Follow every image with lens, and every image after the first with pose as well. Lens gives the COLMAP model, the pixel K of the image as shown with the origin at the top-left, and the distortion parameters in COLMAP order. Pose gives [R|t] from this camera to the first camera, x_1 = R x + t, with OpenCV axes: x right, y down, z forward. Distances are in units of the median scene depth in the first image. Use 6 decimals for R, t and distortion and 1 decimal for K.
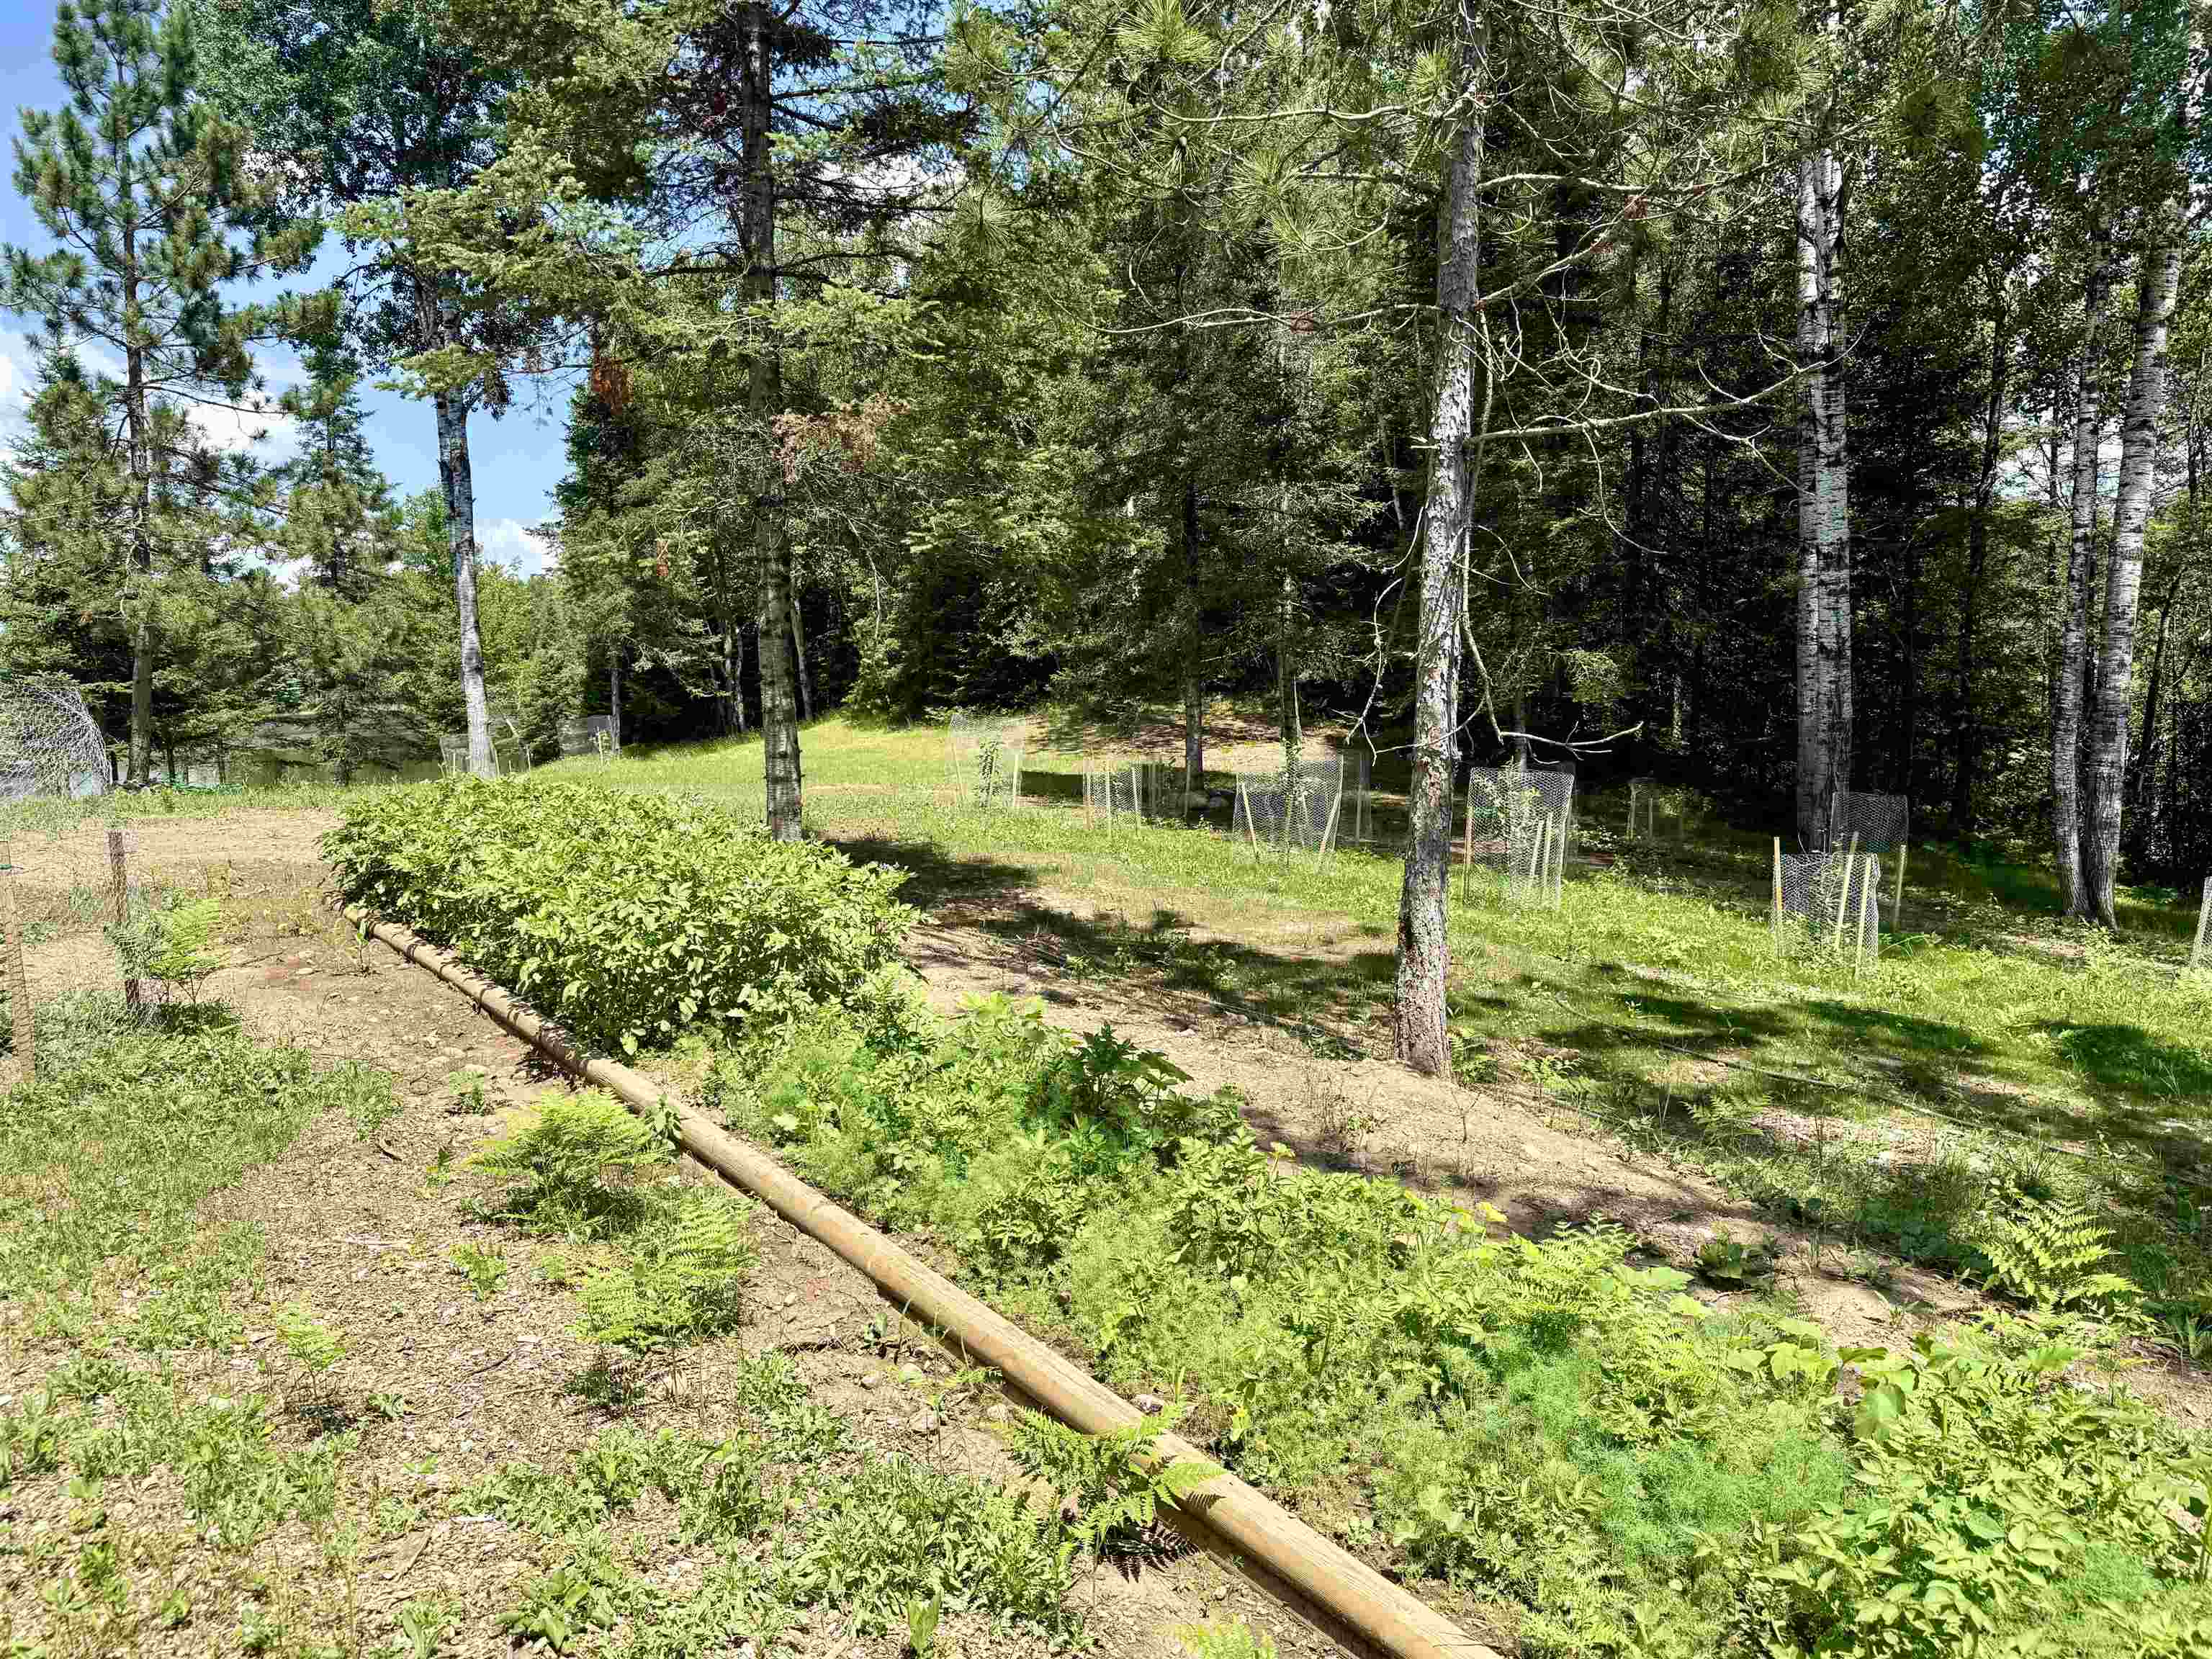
lens RADIAL K [[1528.7, 0, 1107.1], [0, 1528.7, 820.5], [0, 0, 1]] dist [-0.002575, -0.005918]
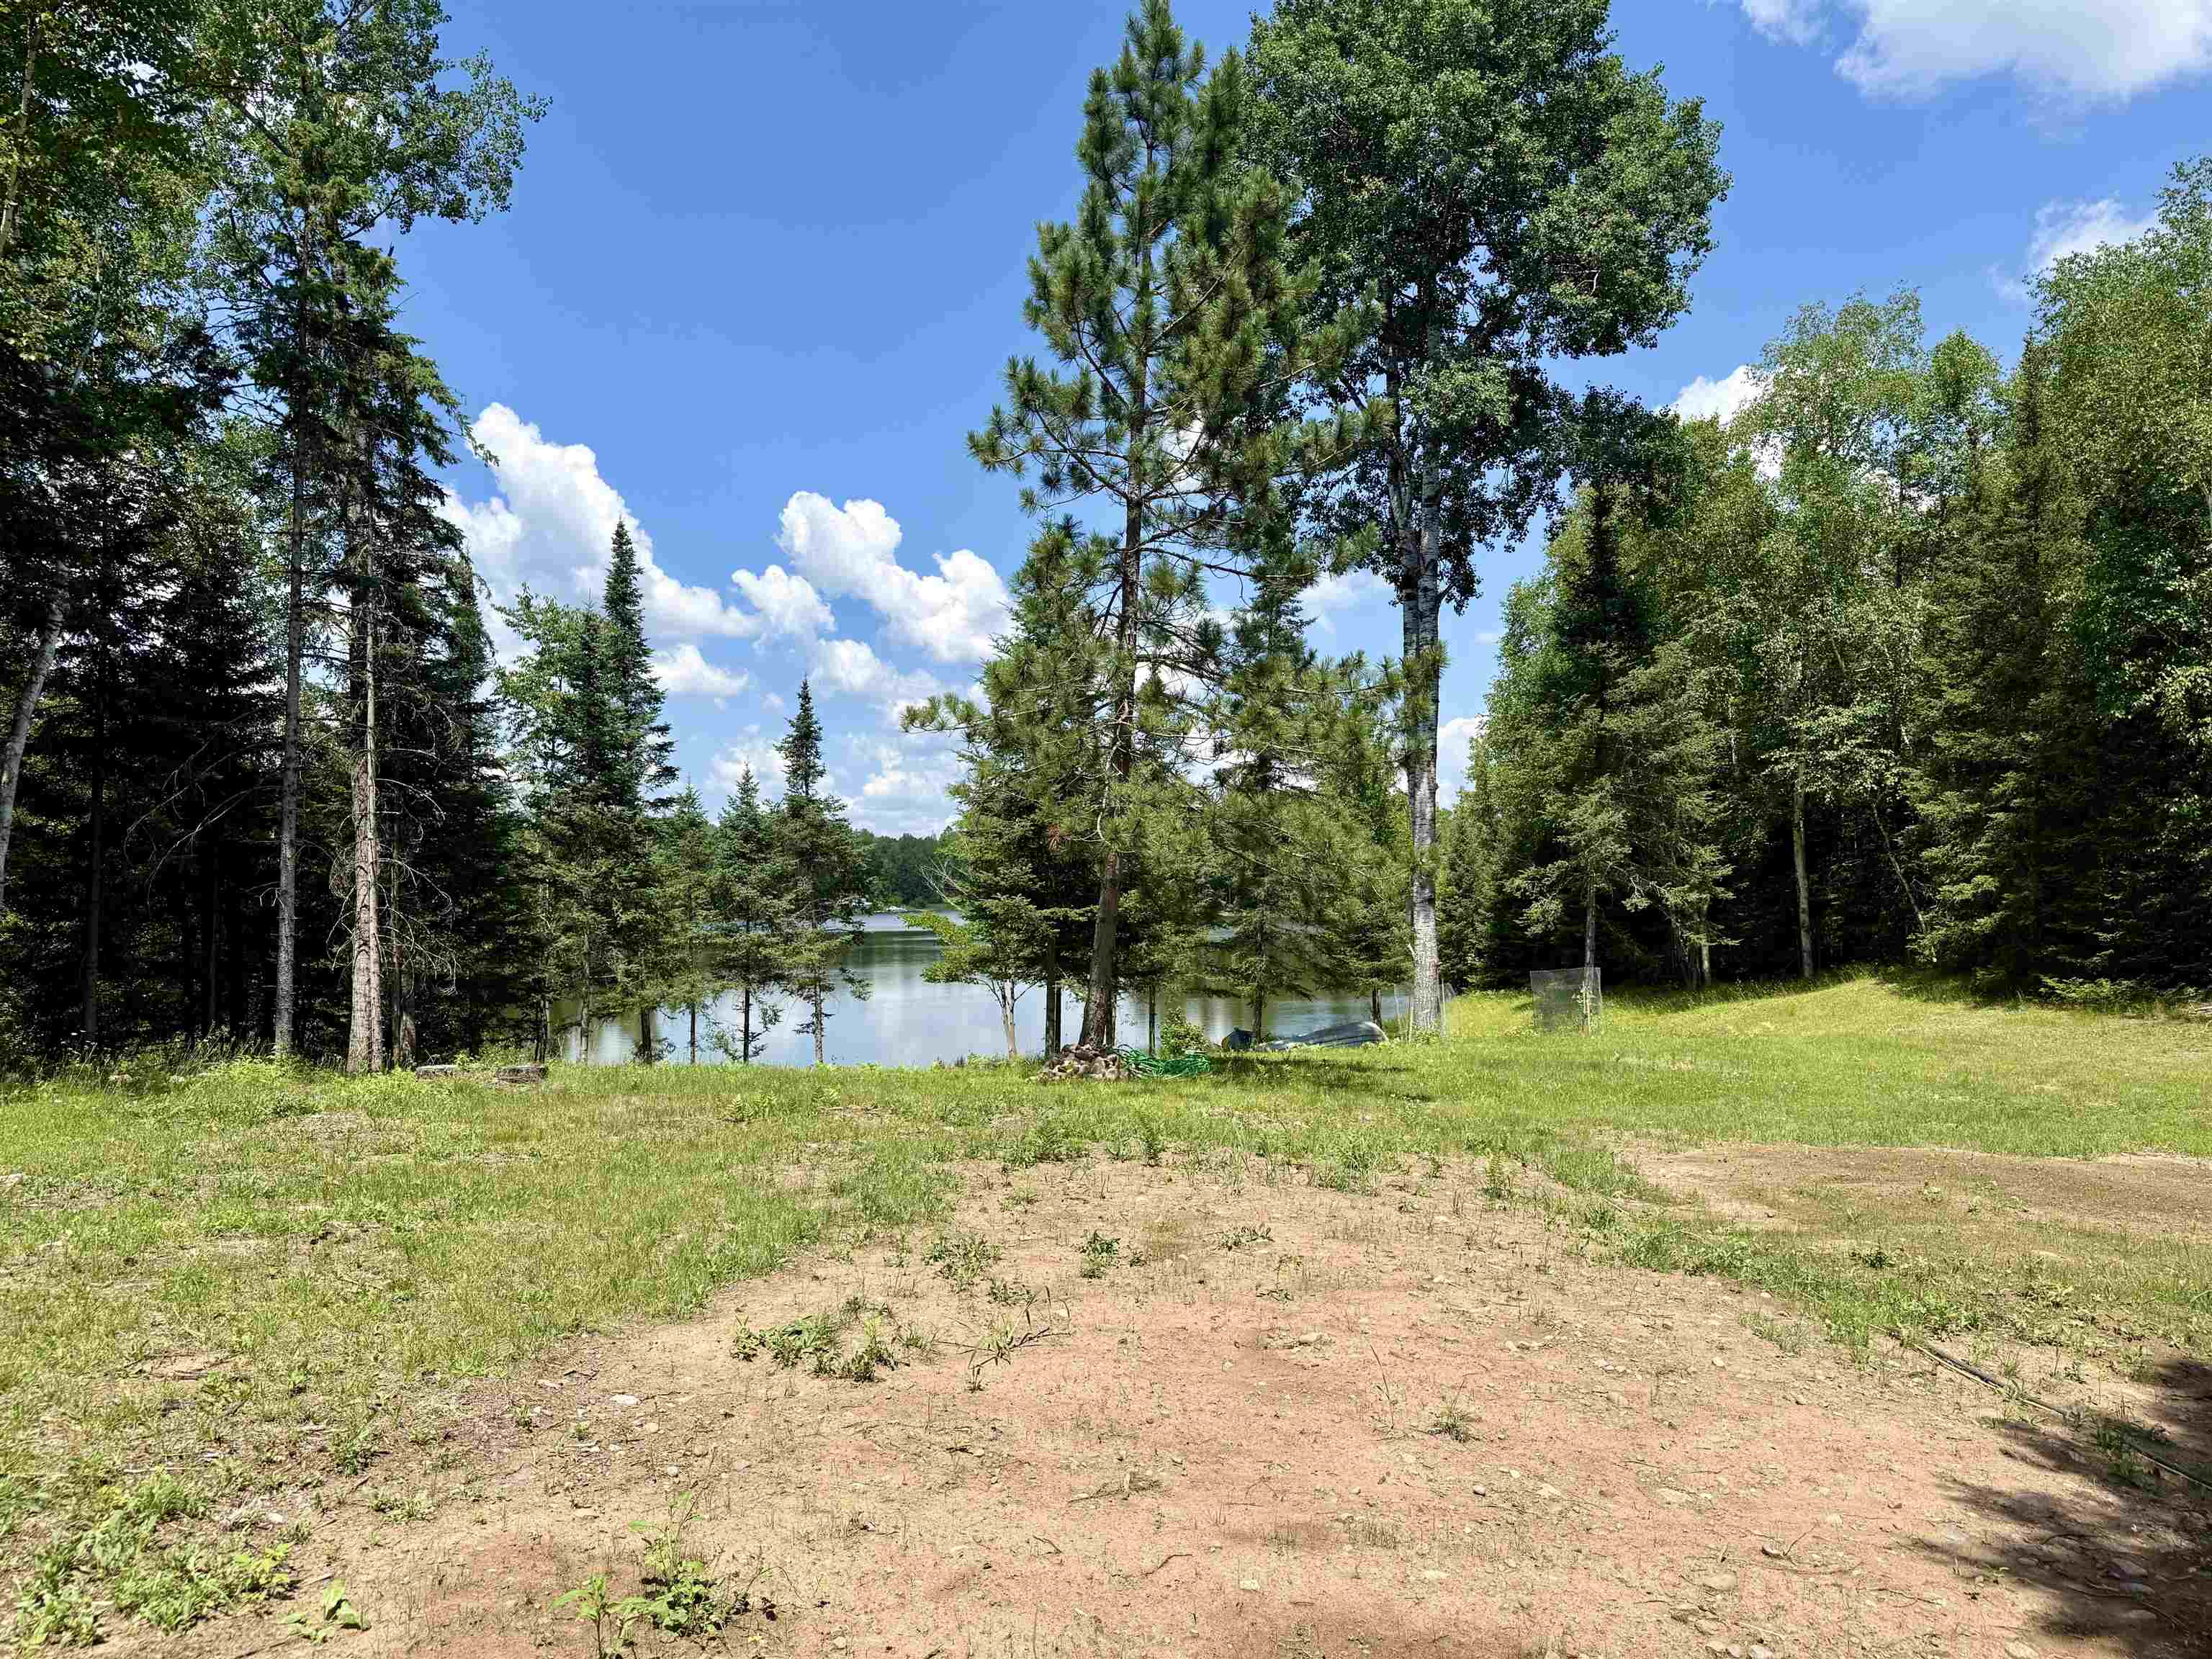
lens RADIAL K [[1528.7, 0, 1107.1], [0, 1528.7, 820.5], [0, 0, 1]] dist [-0.002575, -0.005918]
pose [[0.857901, 0.010791, -0.513702, -0.232912], [-0.082771, 0.989624, -0.117442, -0.049888], [0.507104, 0.143273, 0.849893, 0.330652]]
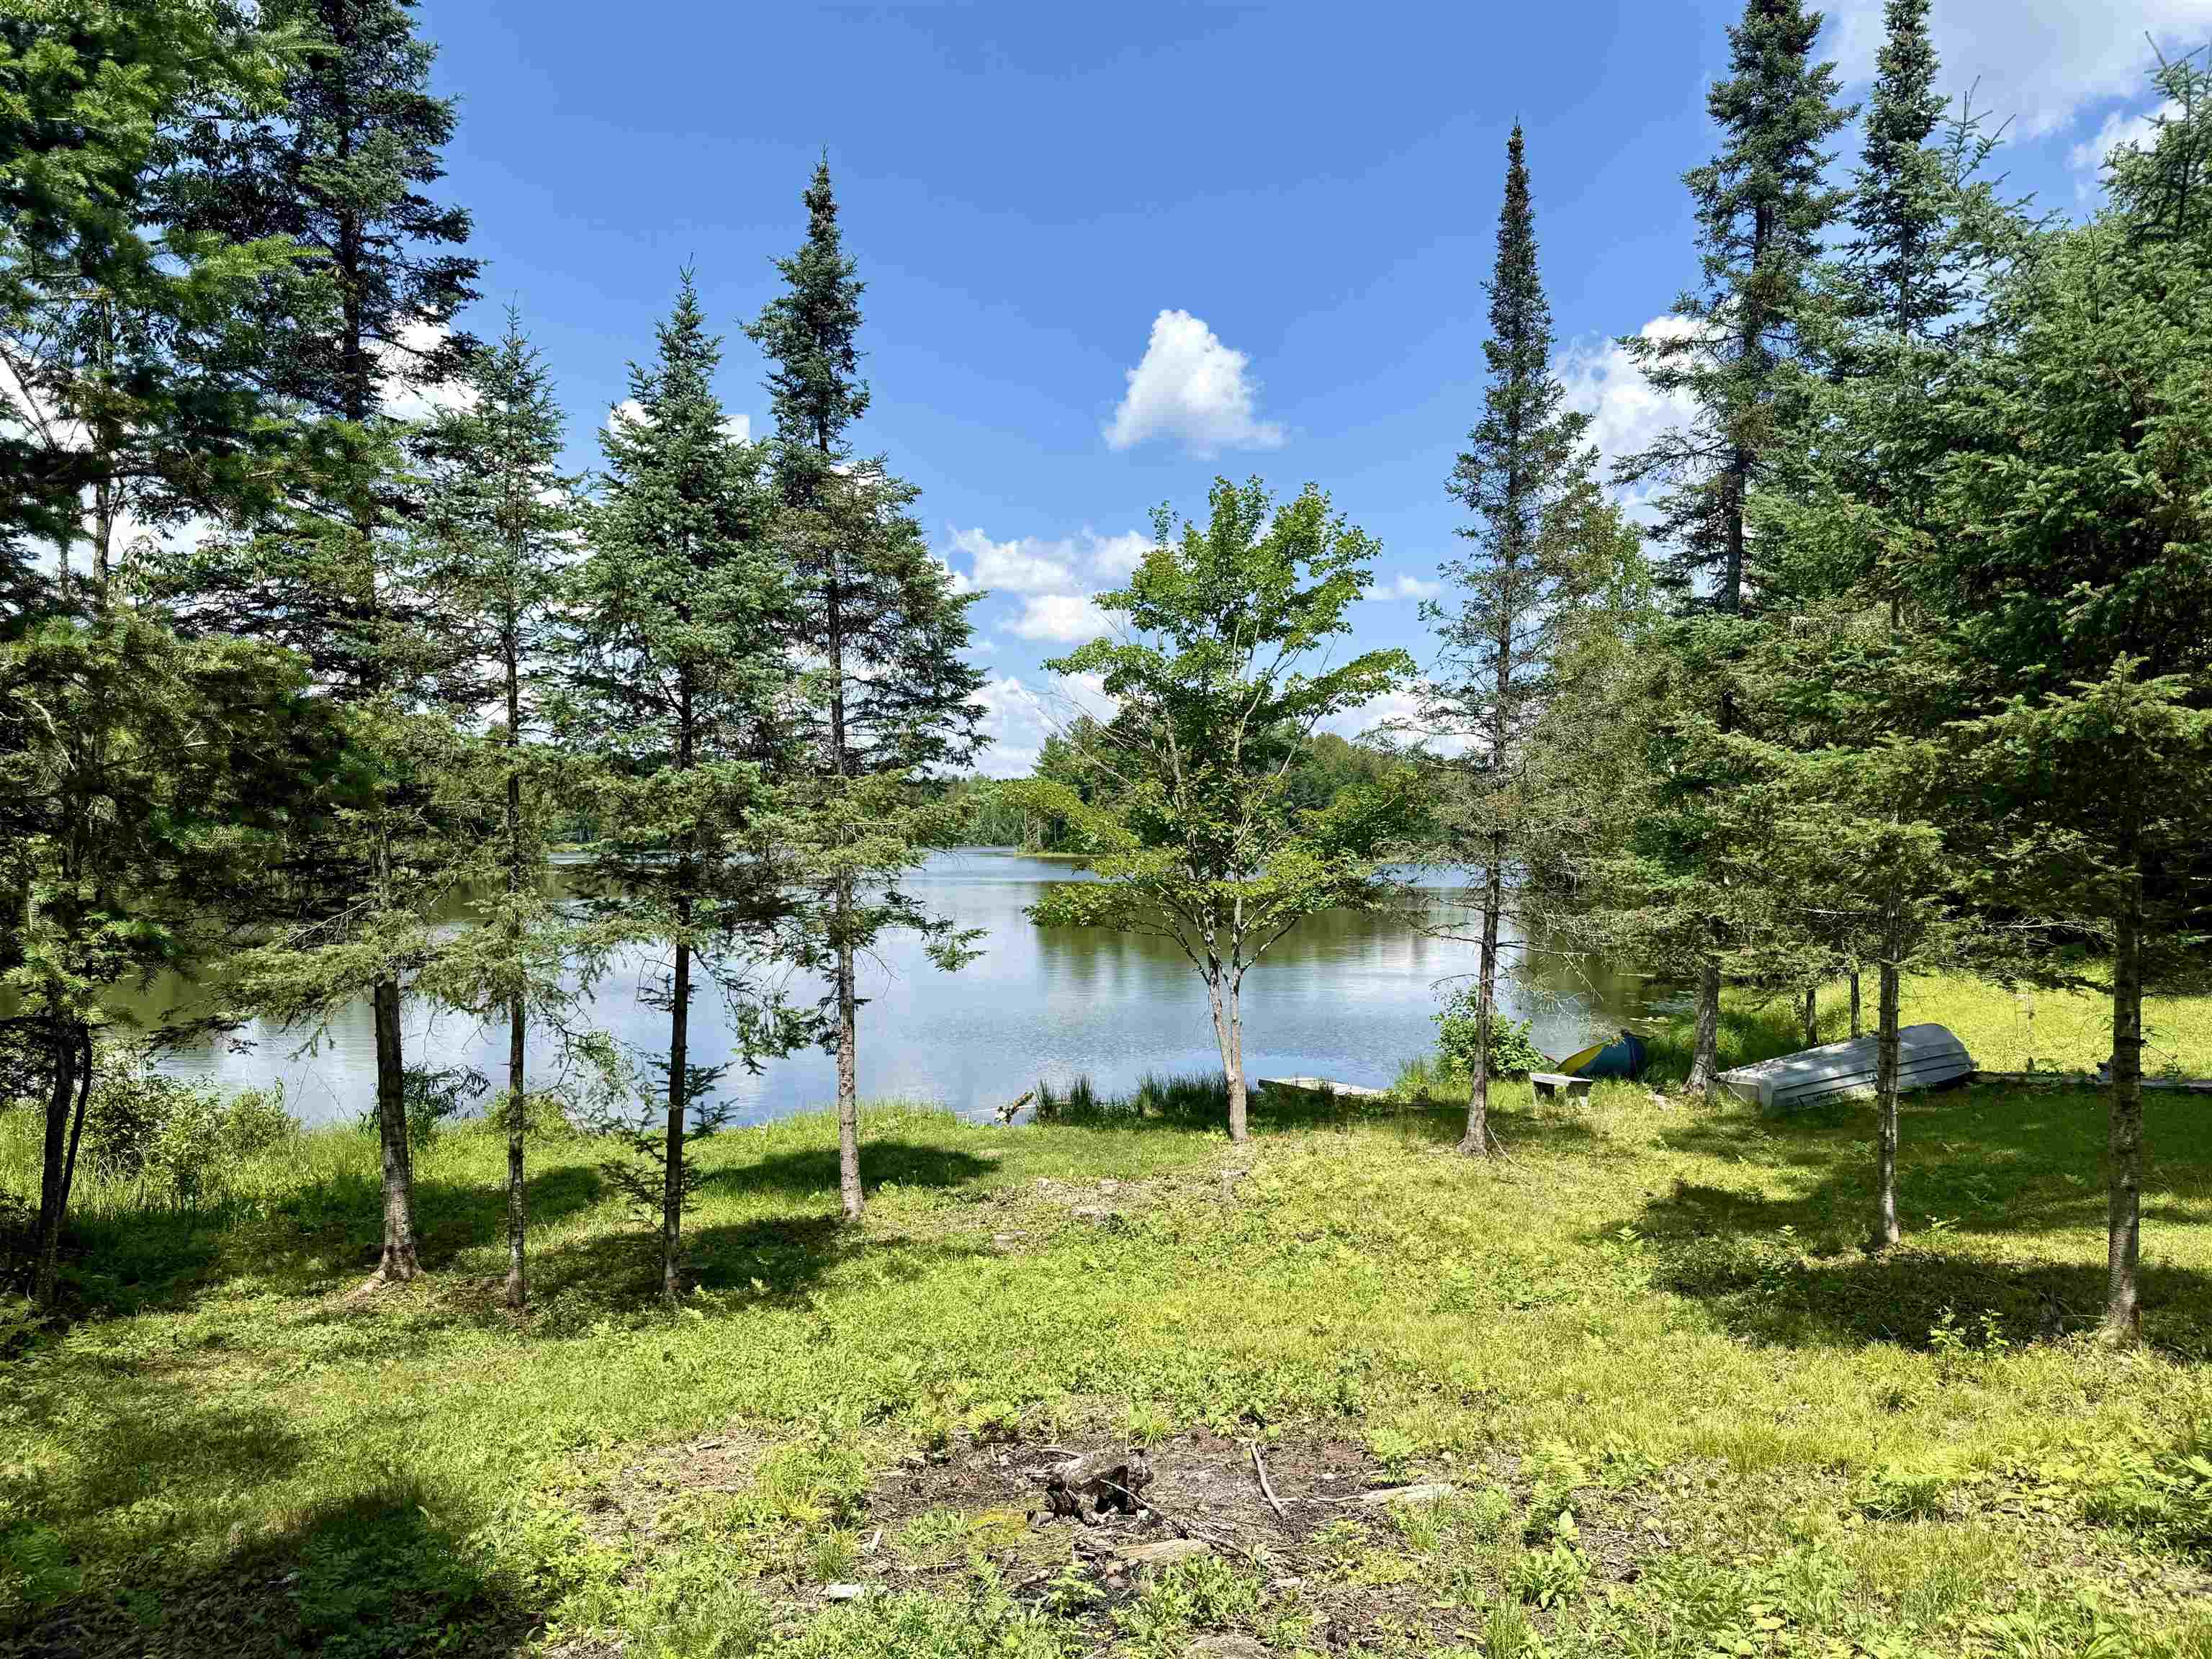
lens RADIAL K [[1528.7, 0, 1107.1], [0, 1528.7, 820.5], [0, 0, 1]] dist [-0.002575, -0.005918]
pose [[0.896007, 0.052760, -0.440894, -0.531802], [-0.095838, 0.992492, -0.075998, -0.049340], [0.433574, 0.110349, 0.894336, 0.628595]]
